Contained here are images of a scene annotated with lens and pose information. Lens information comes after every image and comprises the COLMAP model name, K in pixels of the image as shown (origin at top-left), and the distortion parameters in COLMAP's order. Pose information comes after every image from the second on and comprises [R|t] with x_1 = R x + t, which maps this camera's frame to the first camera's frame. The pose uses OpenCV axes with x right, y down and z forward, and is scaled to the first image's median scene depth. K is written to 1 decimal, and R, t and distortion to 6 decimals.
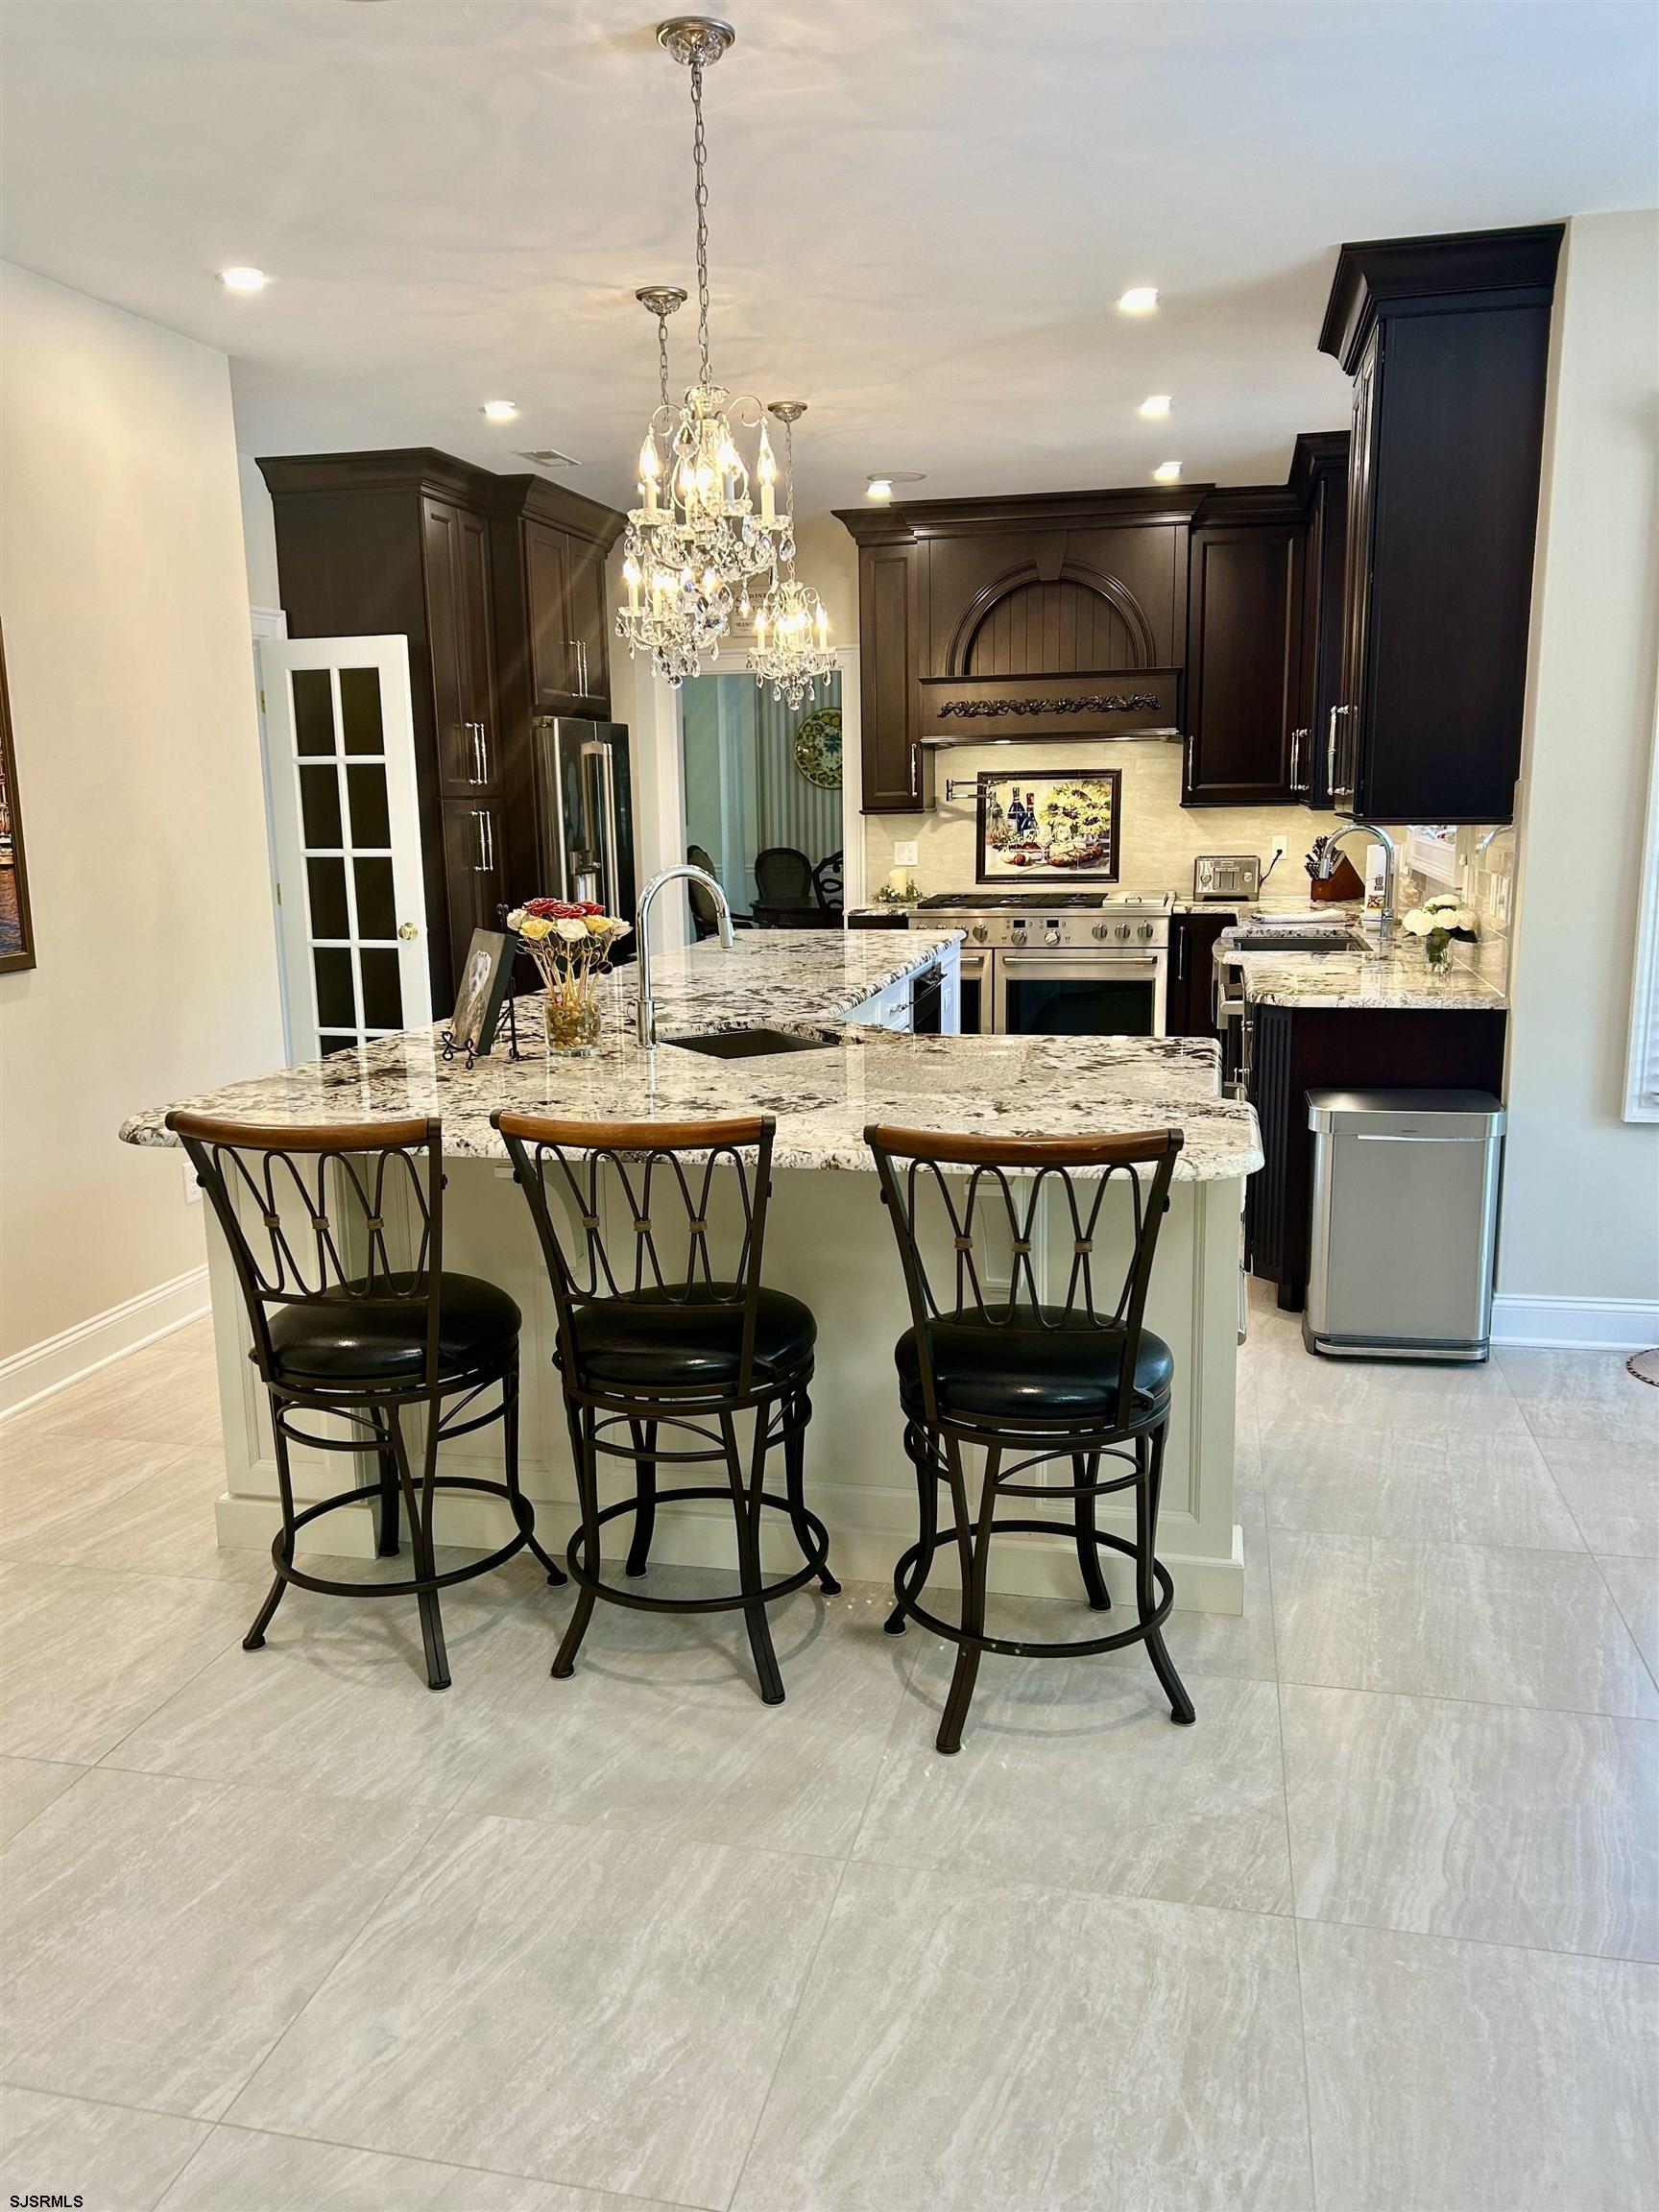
lens RADIAL K [[1662.4, 0, 805.8], [0, 1662.4, 1122.1], [0, 0, 1]] dist [0.065039, -0.071312]
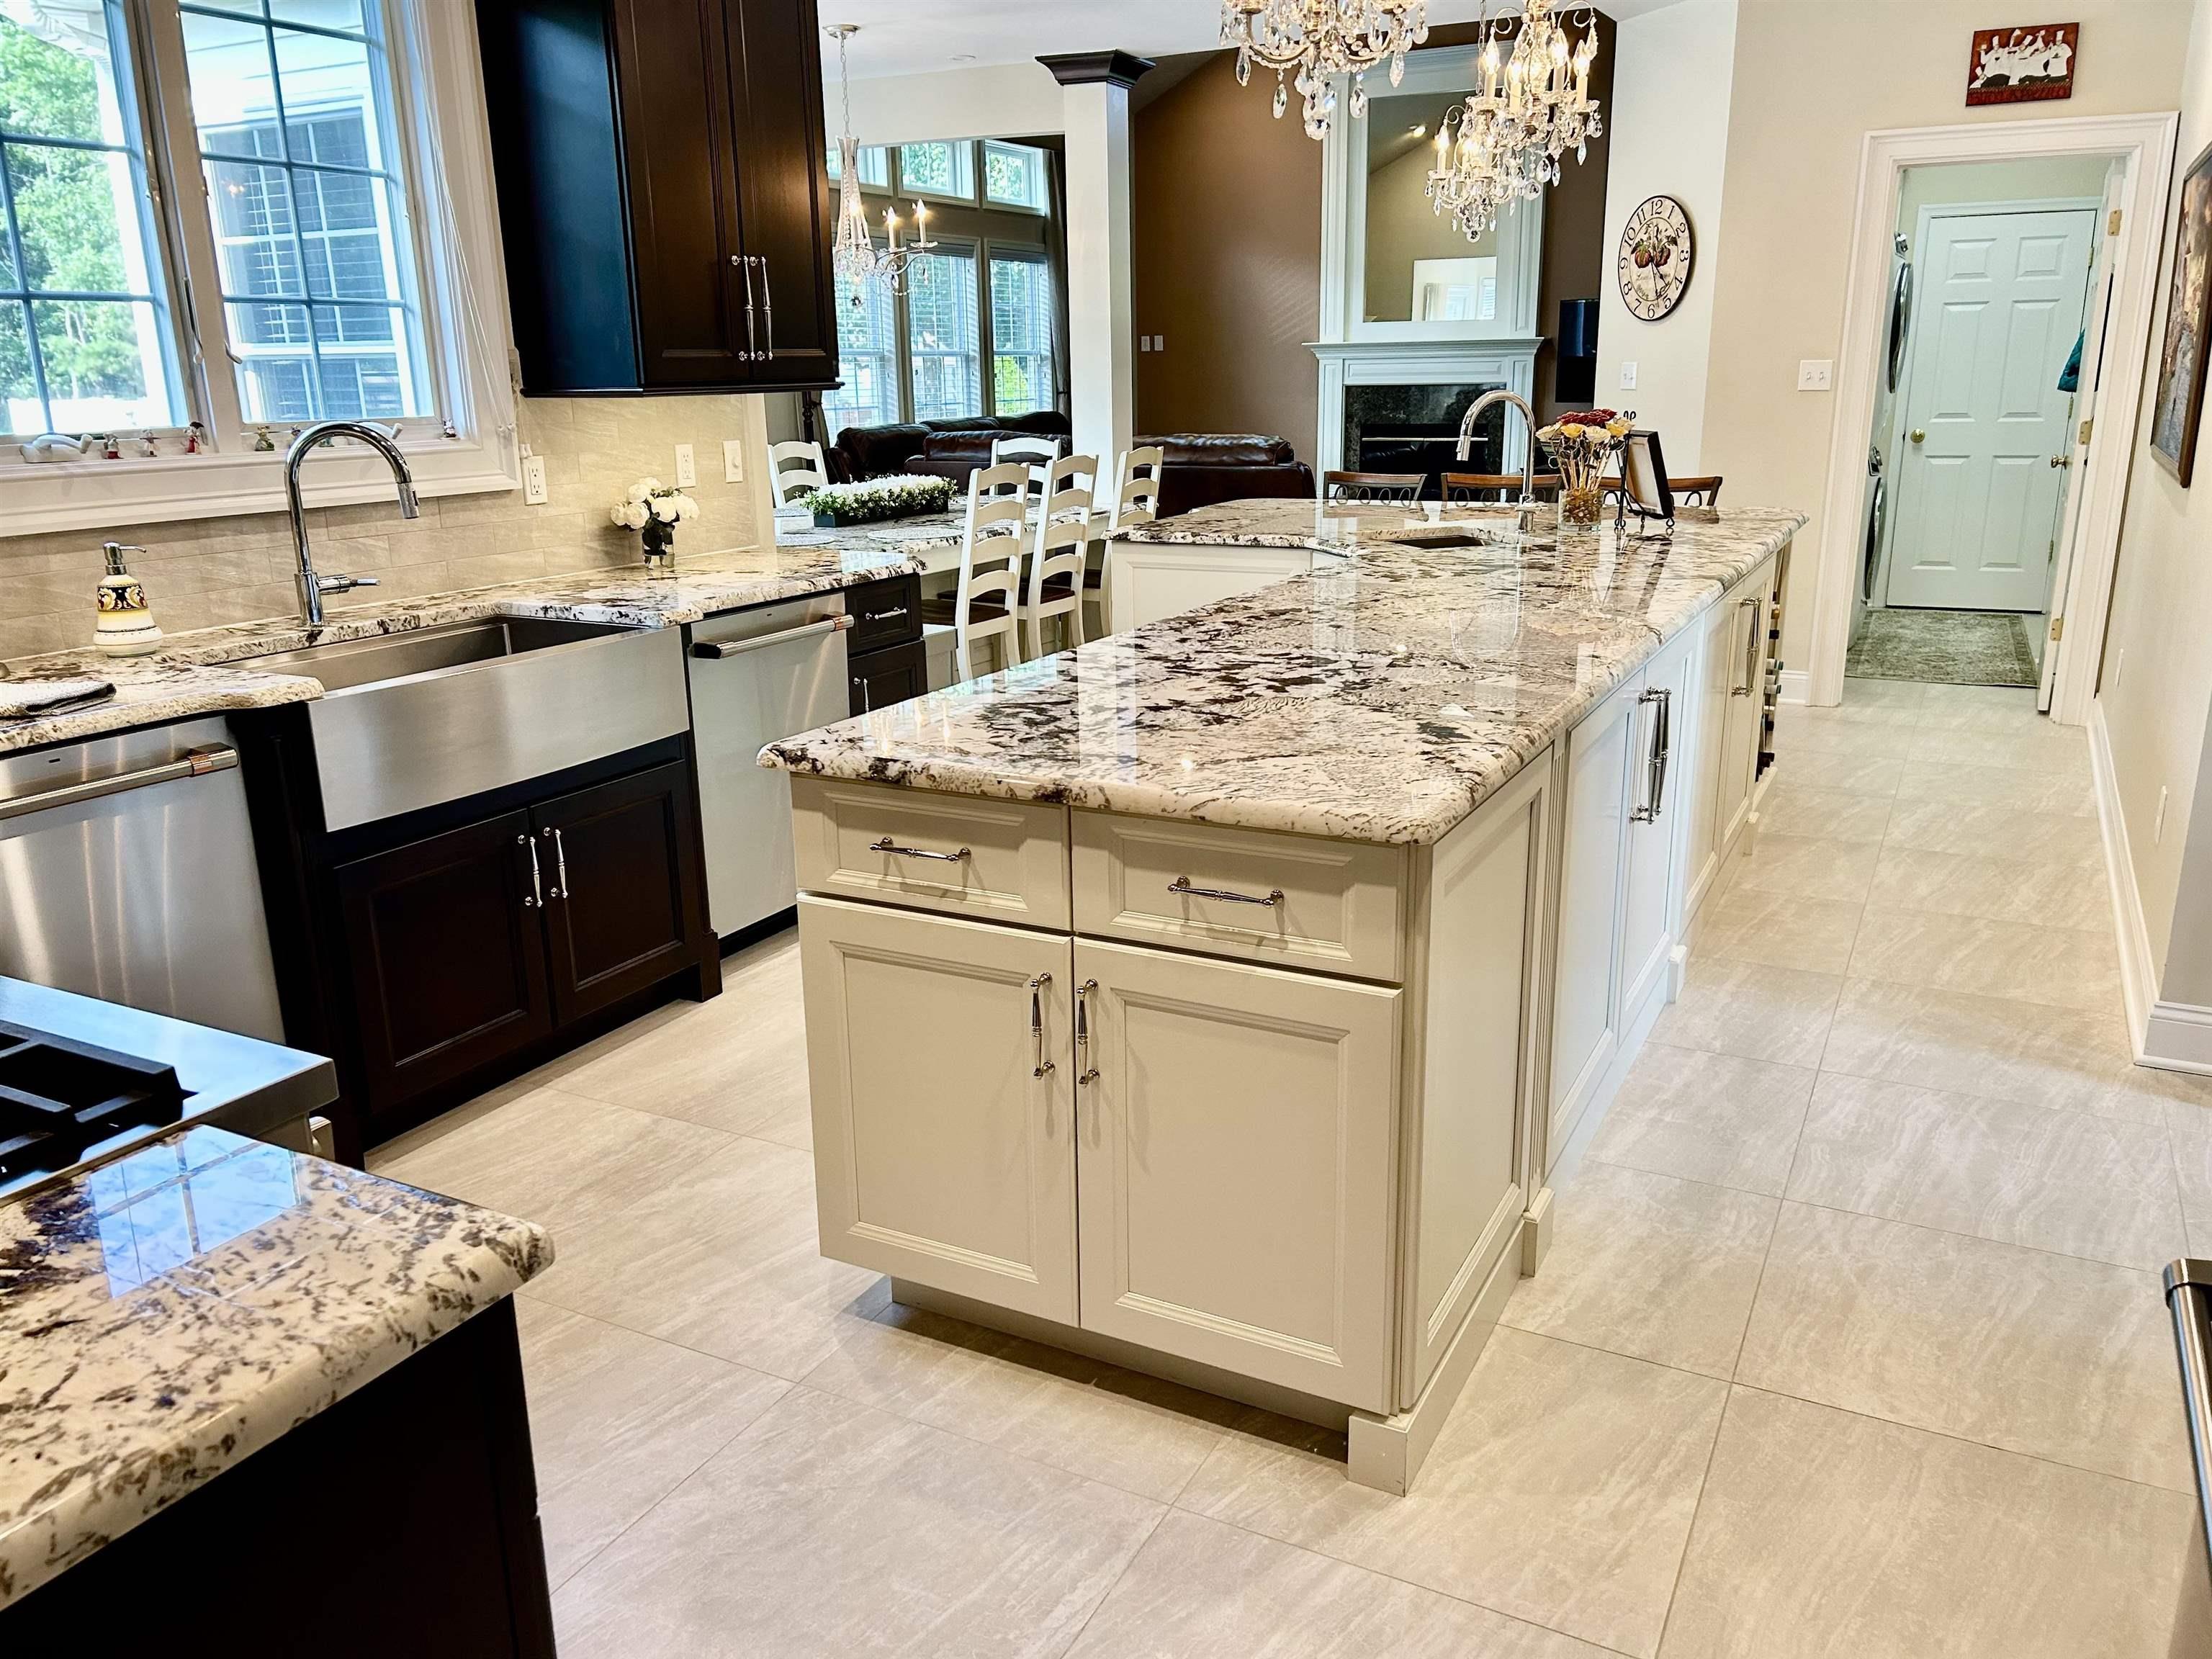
lens RADIAL K [[1662.4, 0, 1108.9], [0, 1662.4, 841.0], [0, 0, 1]] dist [0.065039, -0.071312]
pose [[-0.969878, -0.033175, 0.241323, -0.048189], [0.080407, 0.891554, 0.445719, -0.201239], [-0.229940, 0.451697, -0.862031, 1.058177]]
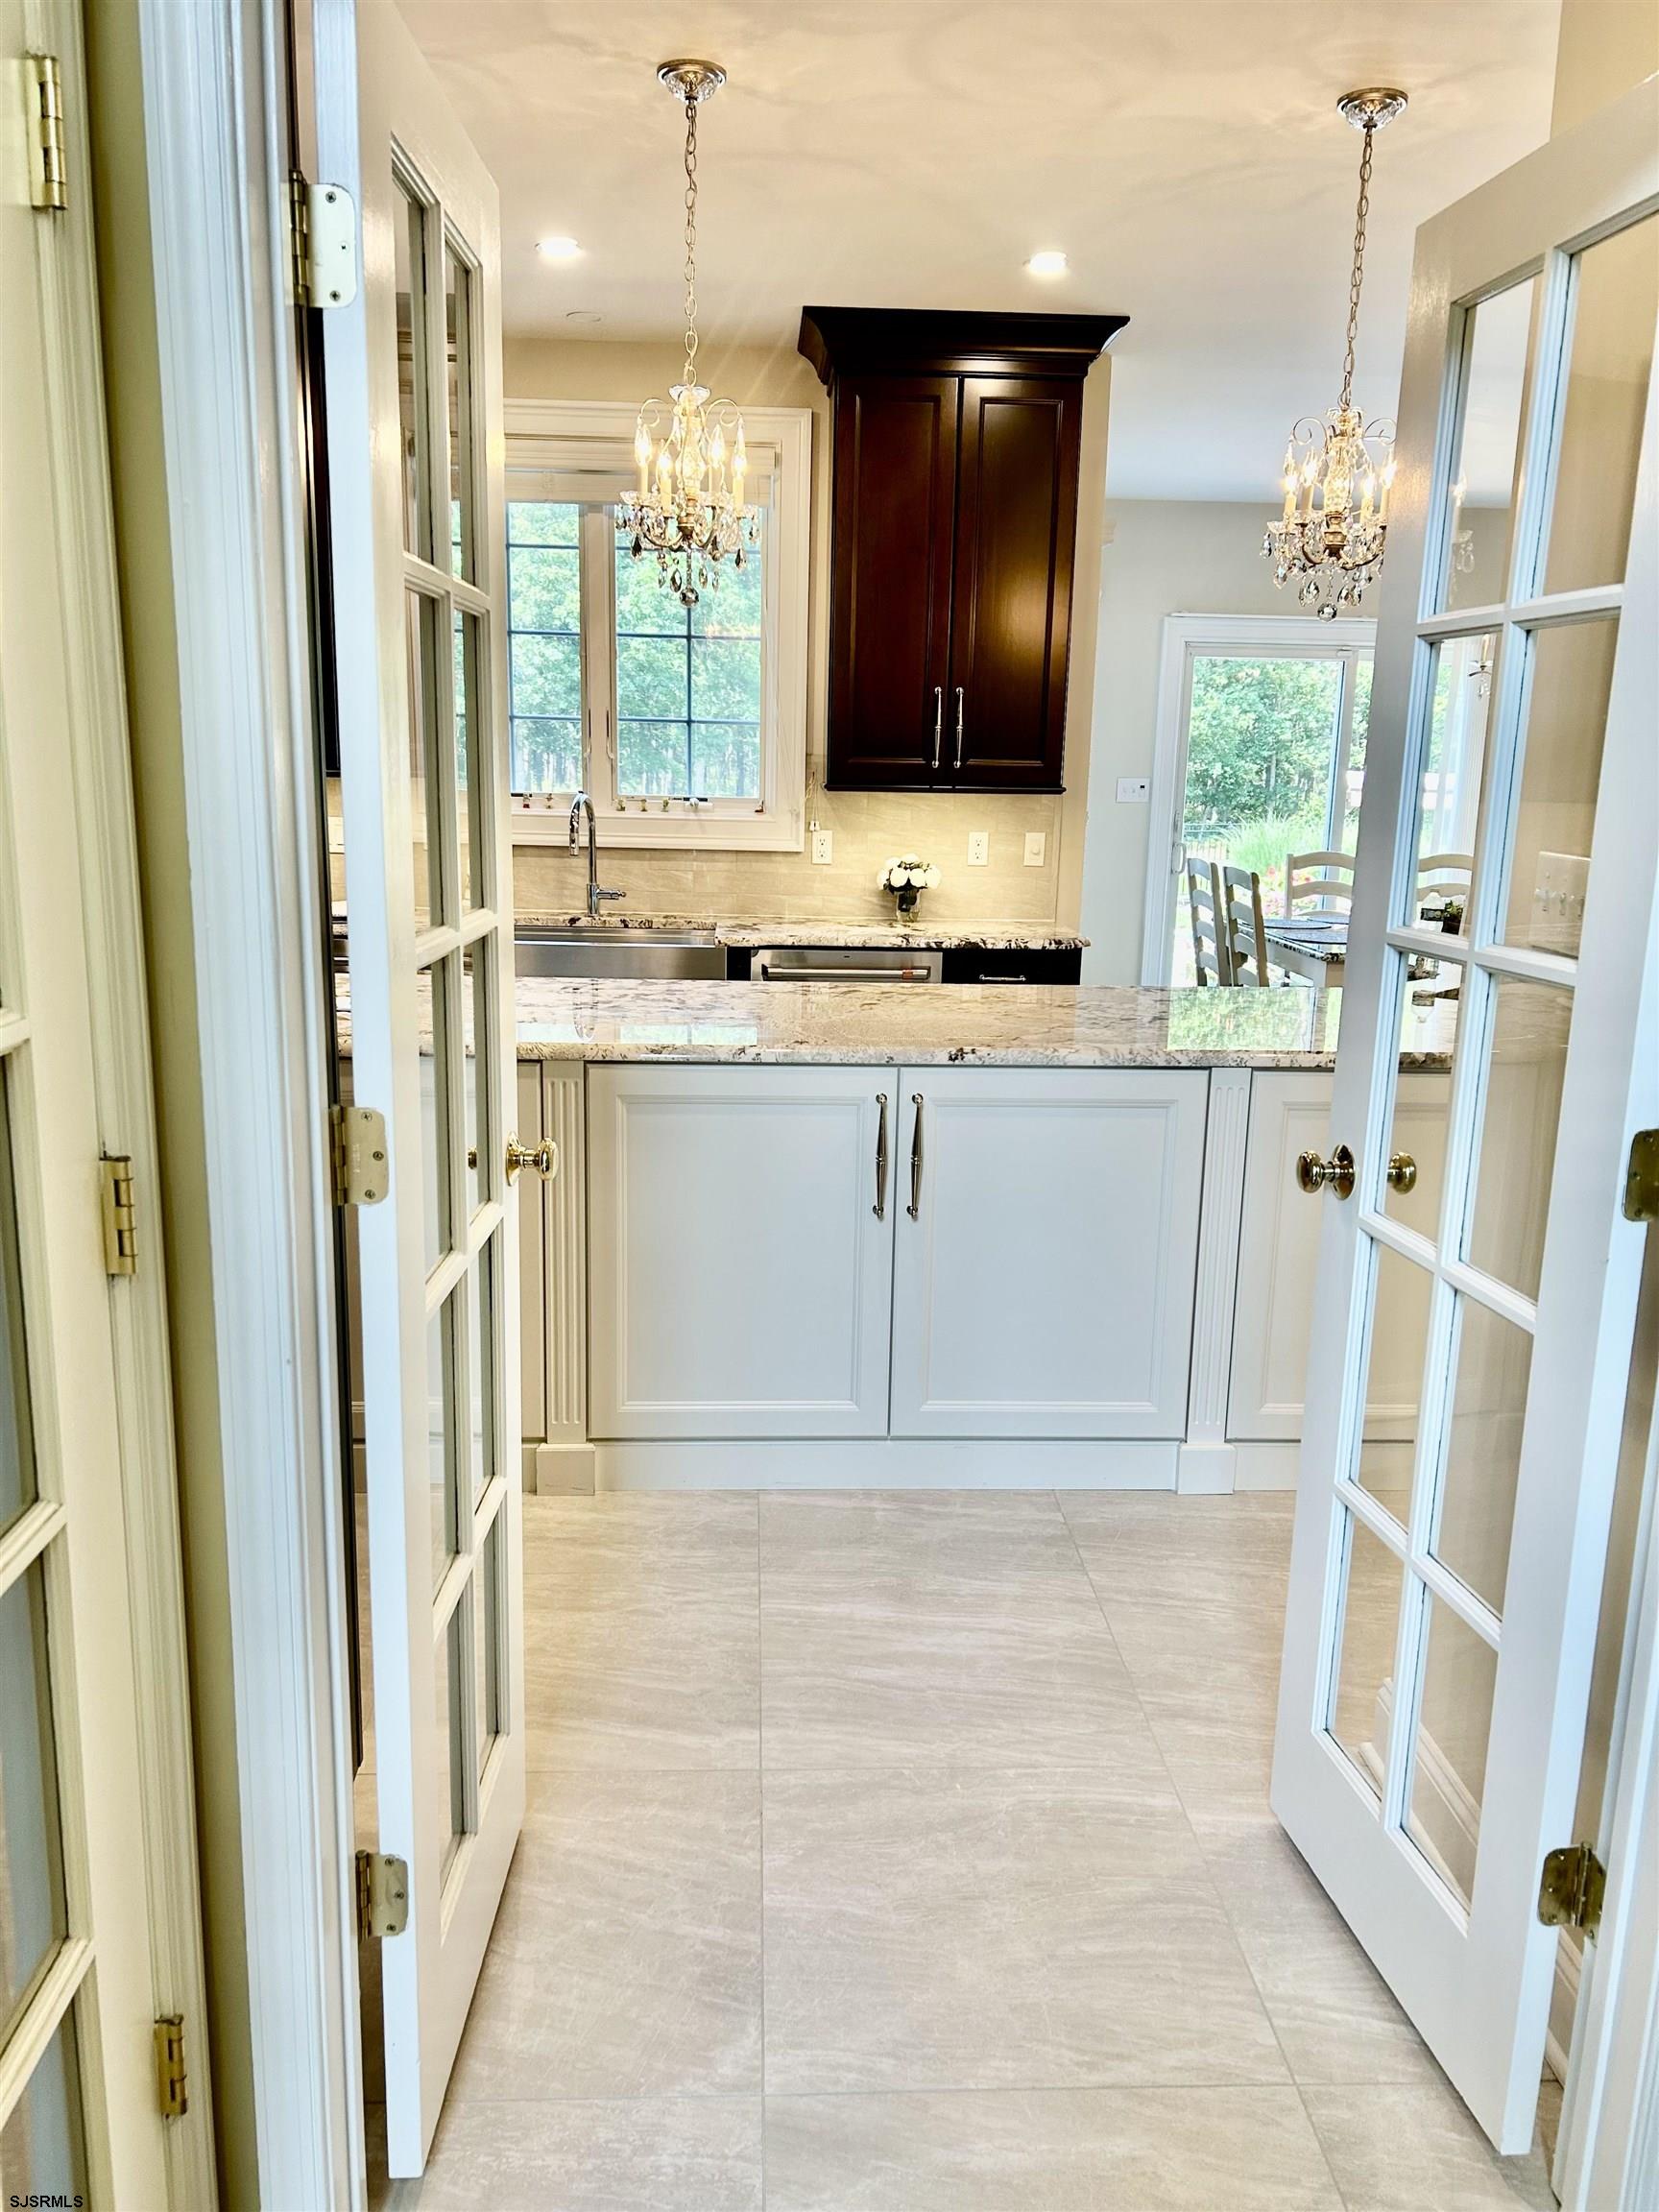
lens RADIAL K [[1662.4, 0, 821.3], [0, 1662.4, 1115.2], [0, 0, 1]] dist [0.065039, -0.071312]
pose [[-0.277873, -0.188240, 0.941994, -0.436188], [0.167902, 0.956000, 0.240567, -0.148055], [-0.945831, 0.225010, -0.234041, 0.805013]]
